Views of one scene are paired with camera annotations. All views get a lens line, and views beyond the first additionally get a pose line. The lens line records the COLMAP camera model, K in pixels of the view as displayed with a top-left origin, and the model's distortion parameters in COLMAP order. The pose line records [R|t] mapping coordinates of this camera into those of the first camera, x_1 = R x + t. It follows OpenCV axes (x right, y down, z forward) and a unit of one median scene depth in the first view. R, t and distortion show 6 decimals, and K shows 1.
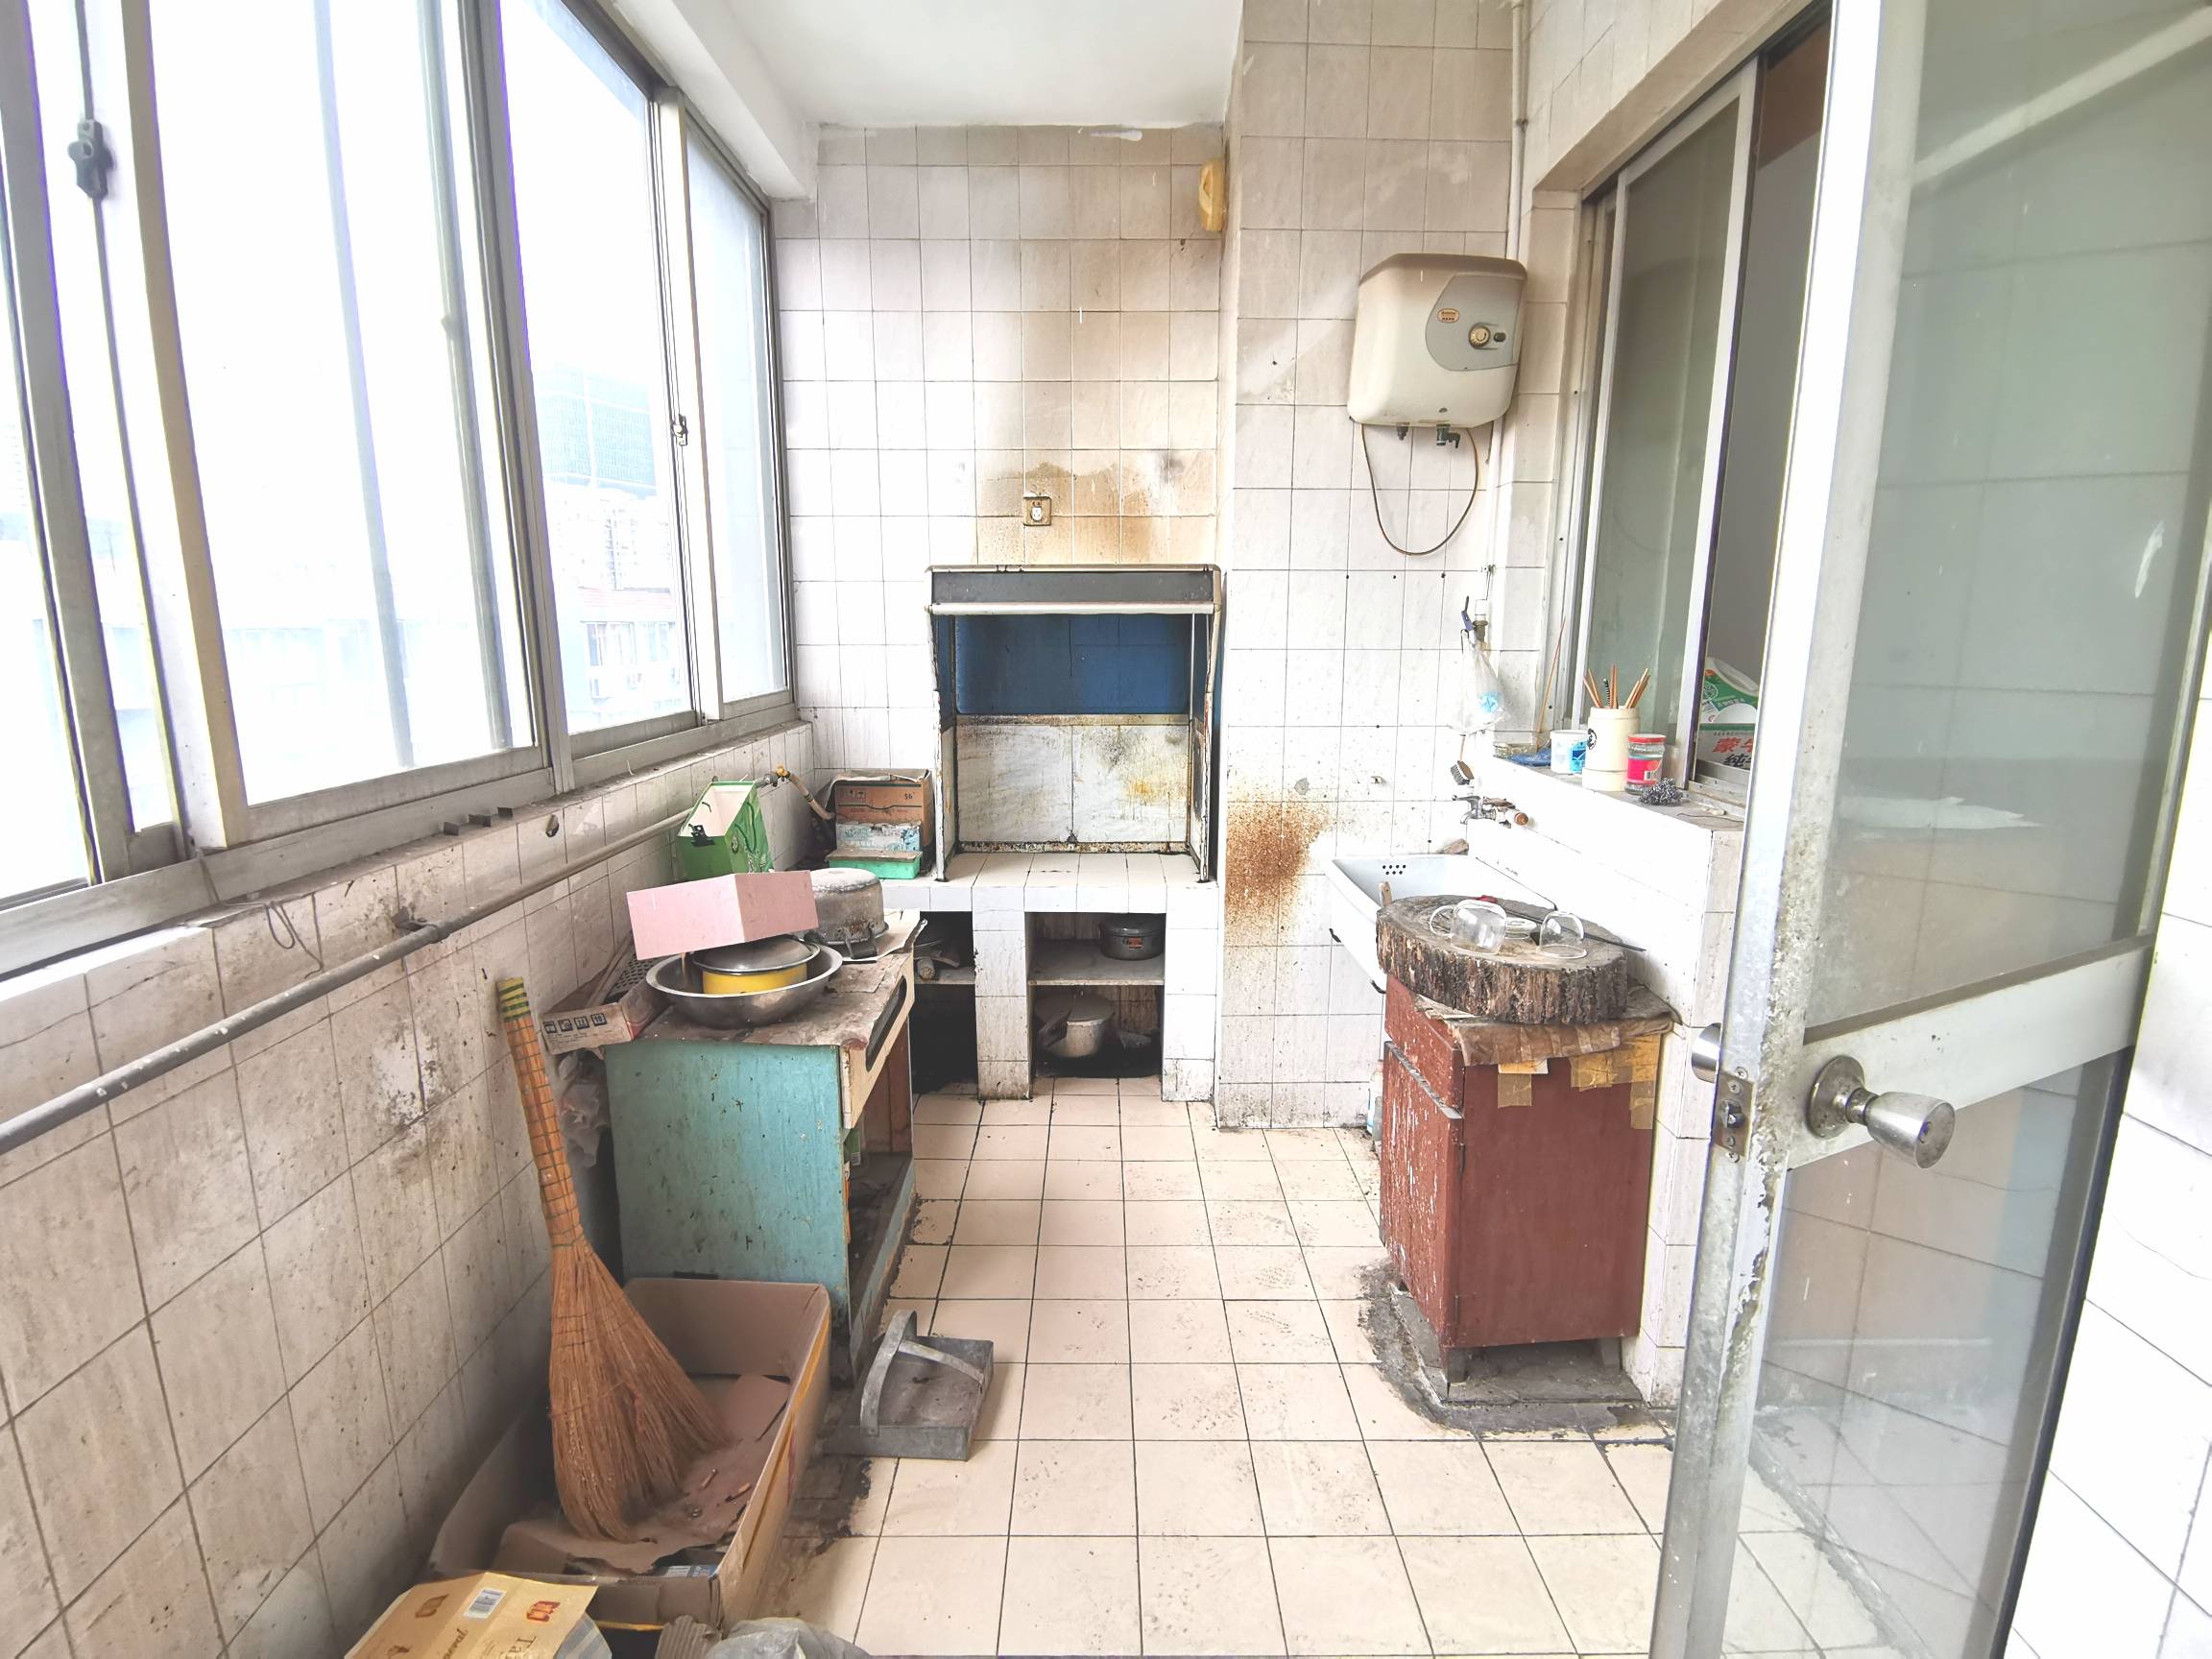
lens RADIAL K [[1071.9, 0, 1100.7], [0, 1071.9, 837.1], [0, 0, 1]] dist [0.000601, -0.013968]
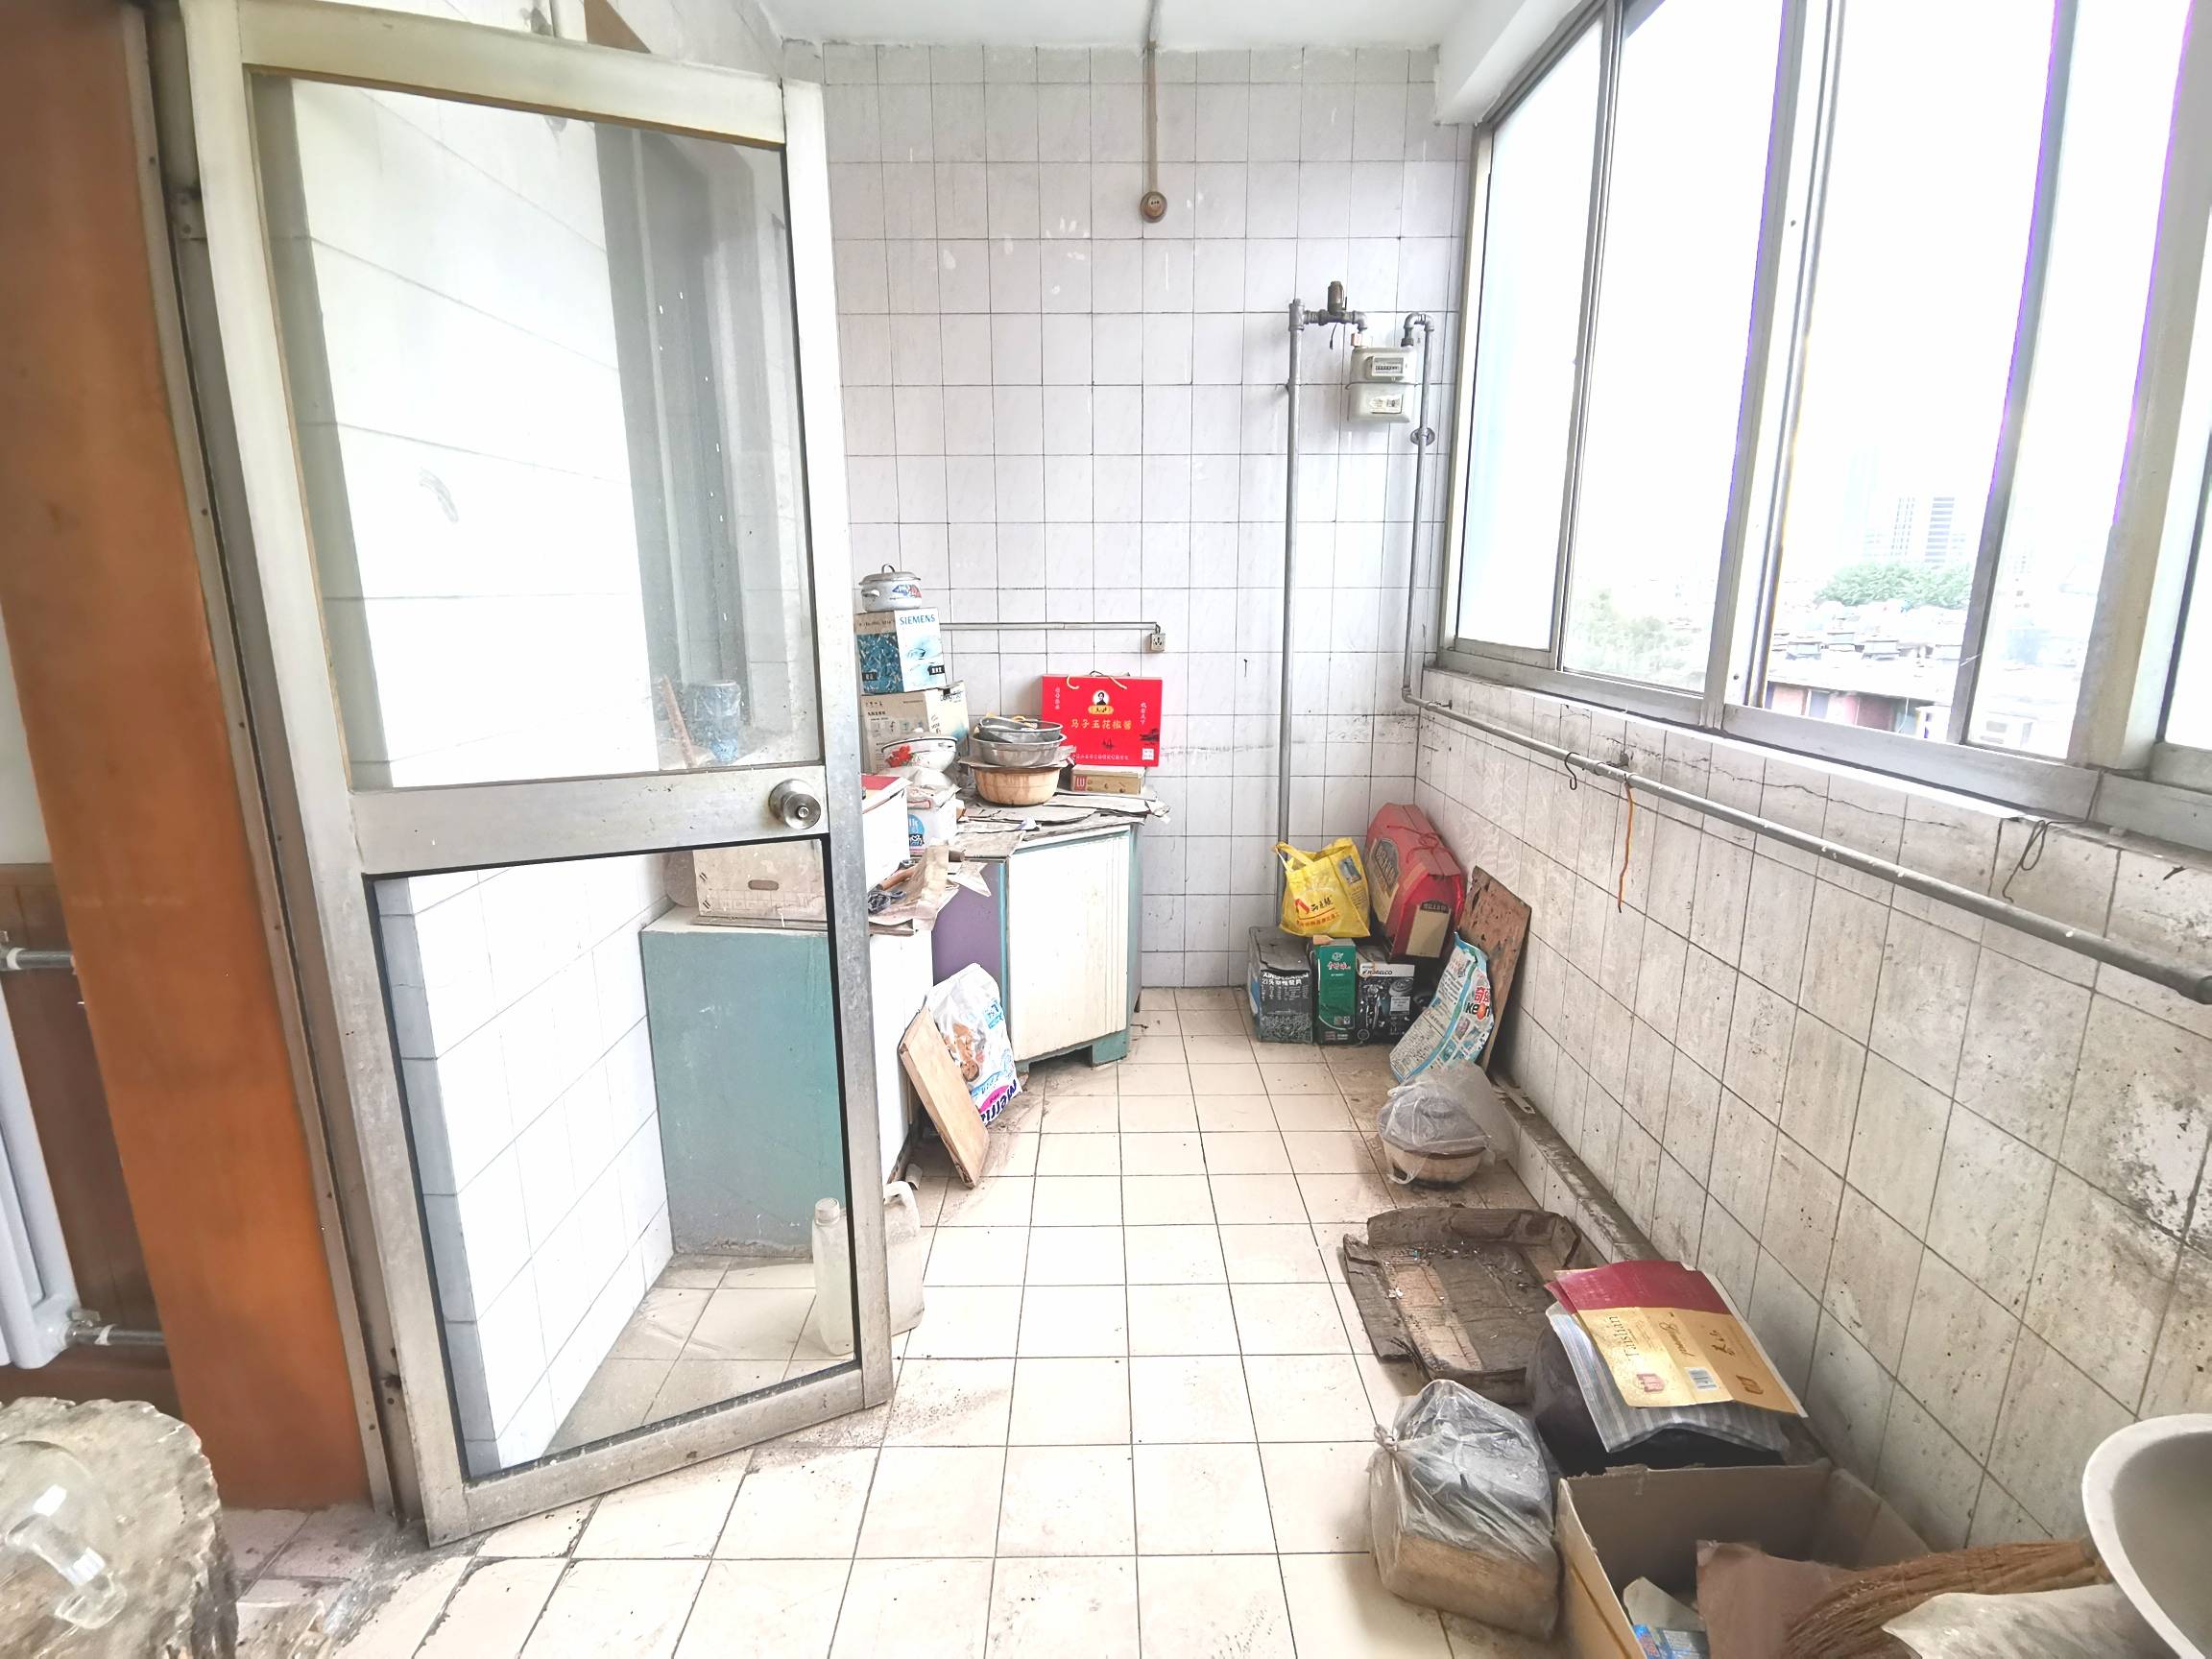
lens RADIAL K [[1057.6, 0, 1106.0], [0, 1057.6, 829.5], [0, 0, 1]] dist [0.000302, -0.017069]
pose [[-0.999985, 0.001894, 0.005195, 0.060197], [0.003827, 0.915193, 0.402997, -0.242757], [-0.003991, 0.403011, -0.915187, 1.414774]]
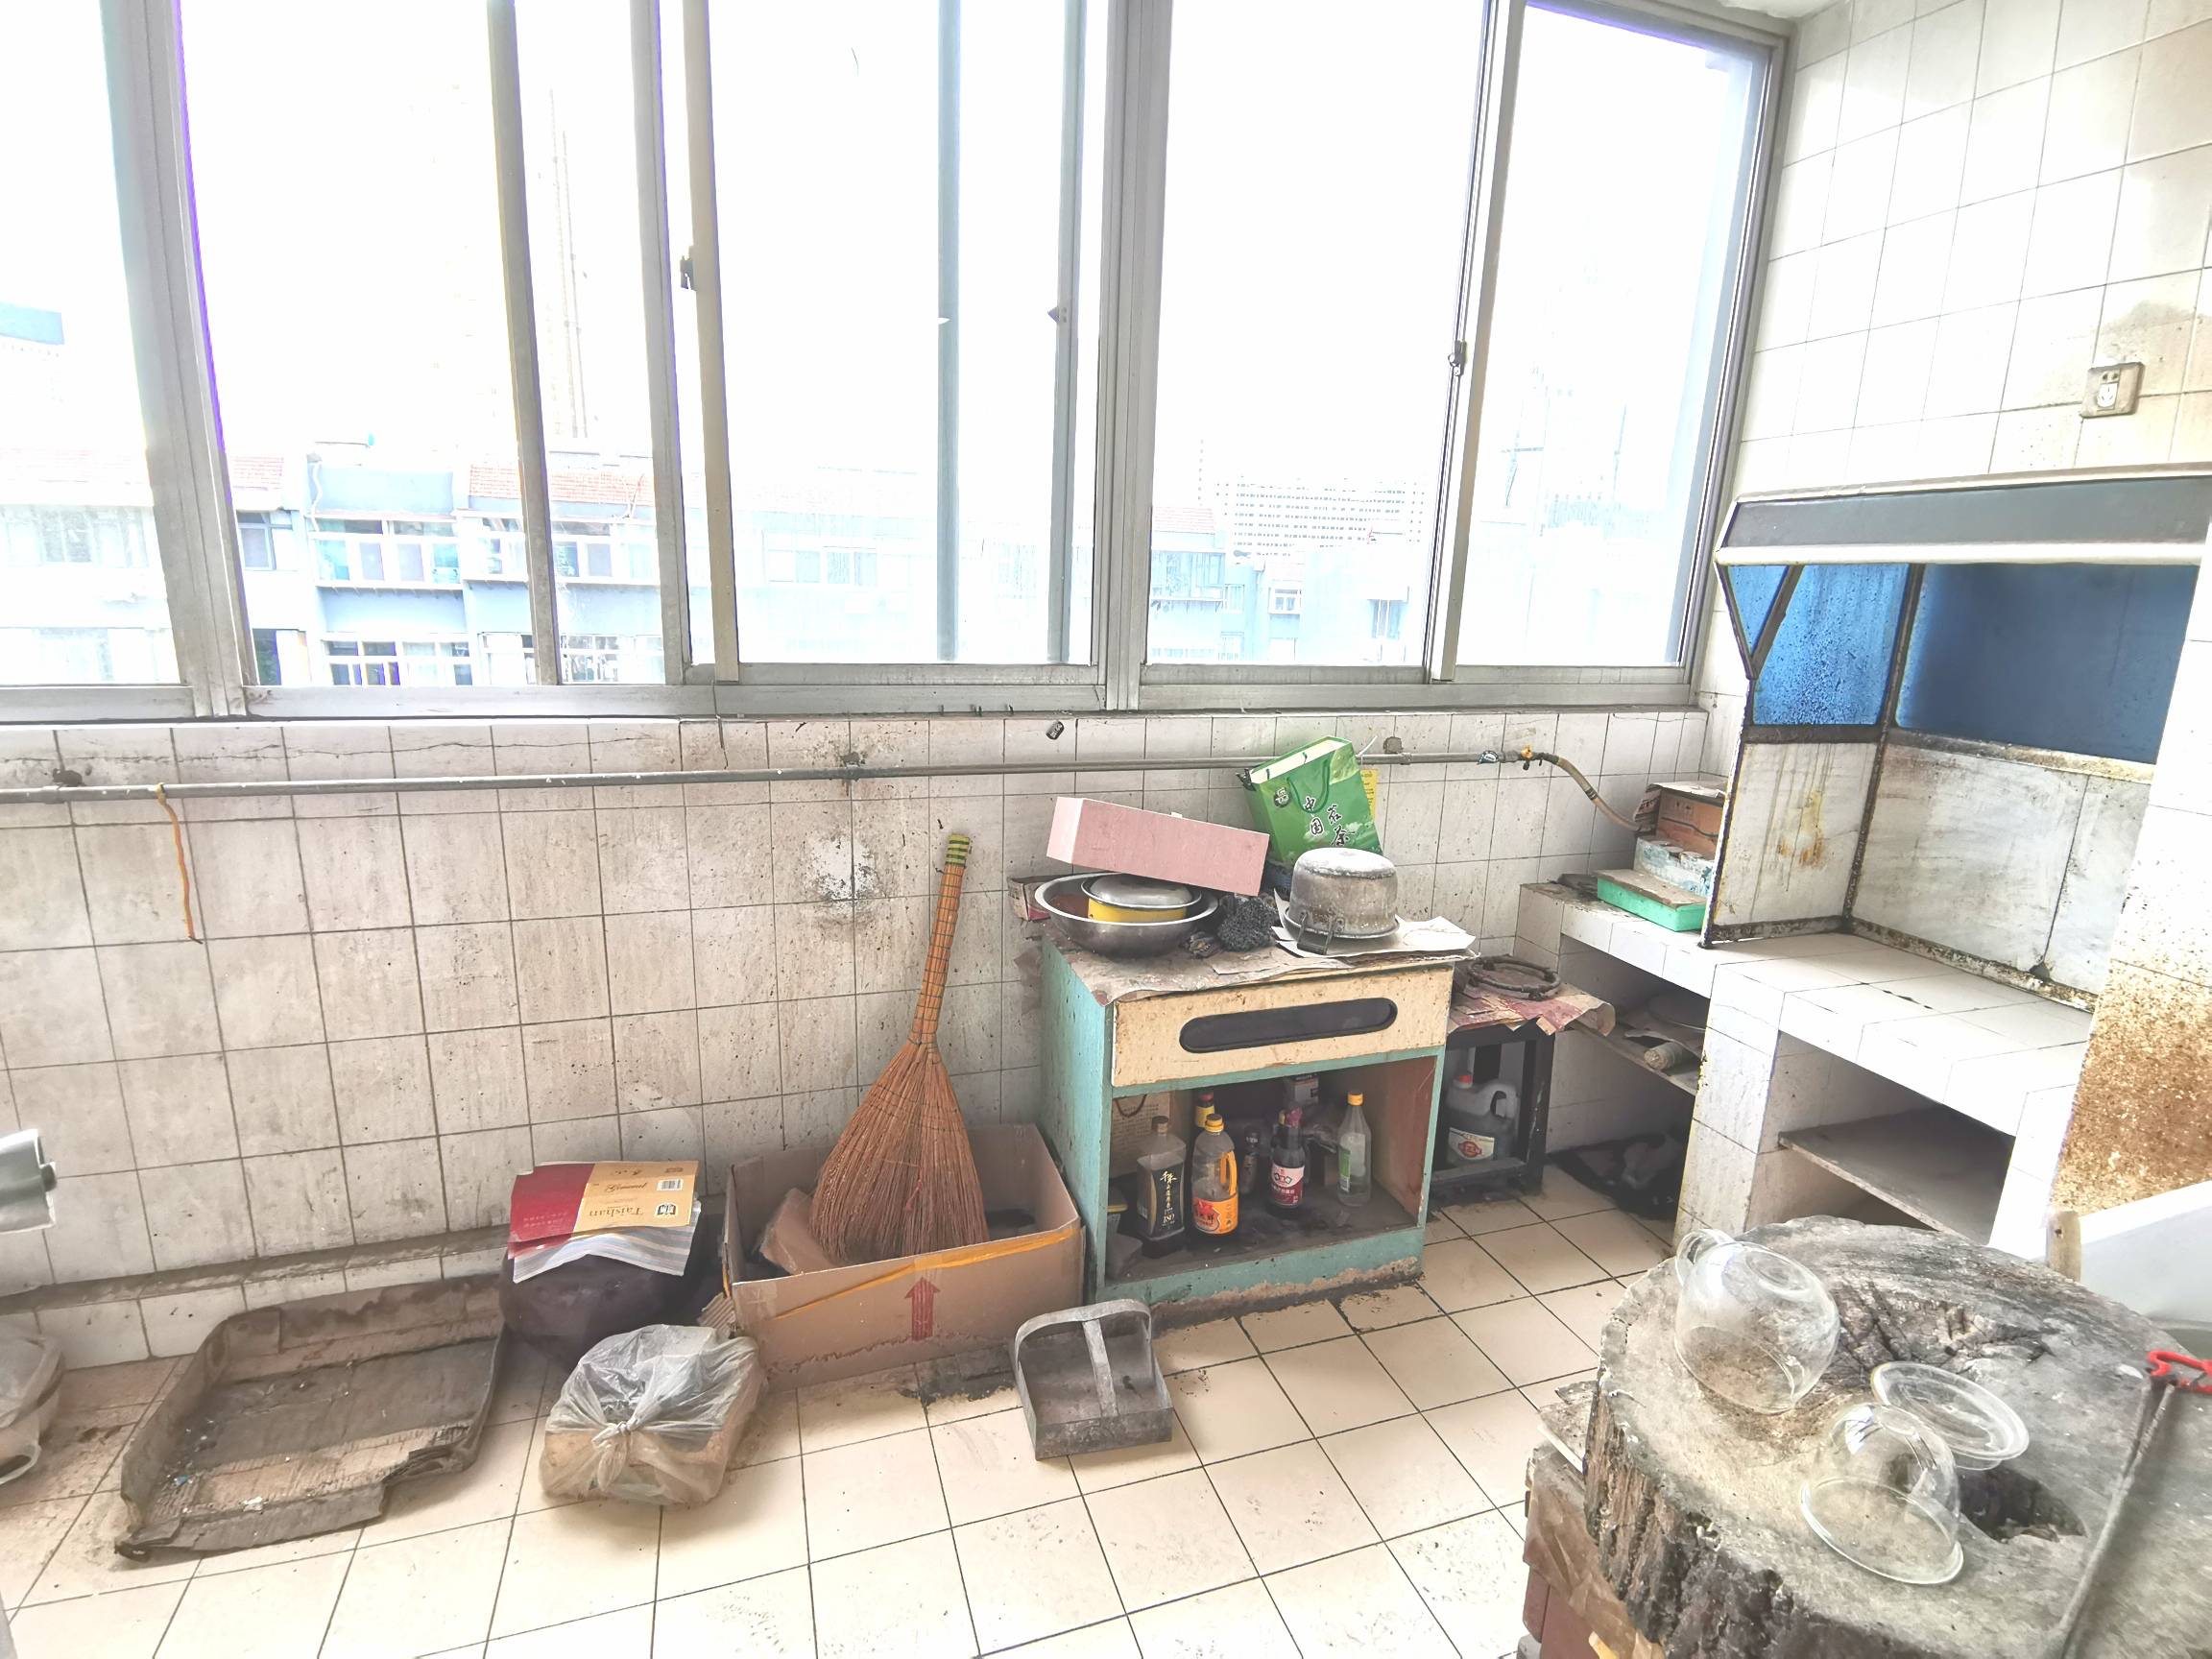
lens RADIAL K [[1071.9, 0, 1100.7], [0, 1071.9, 837.1], [0, 0, 1]] dist [0.000601, -0.013968]
pose [[0.313125, 0.229662, -0.921525, 0.722016], [-0.213796, 0.962460, 0.167218, -0.122553], [0.925334, 0.144658, 0.350471, 0.743331]]
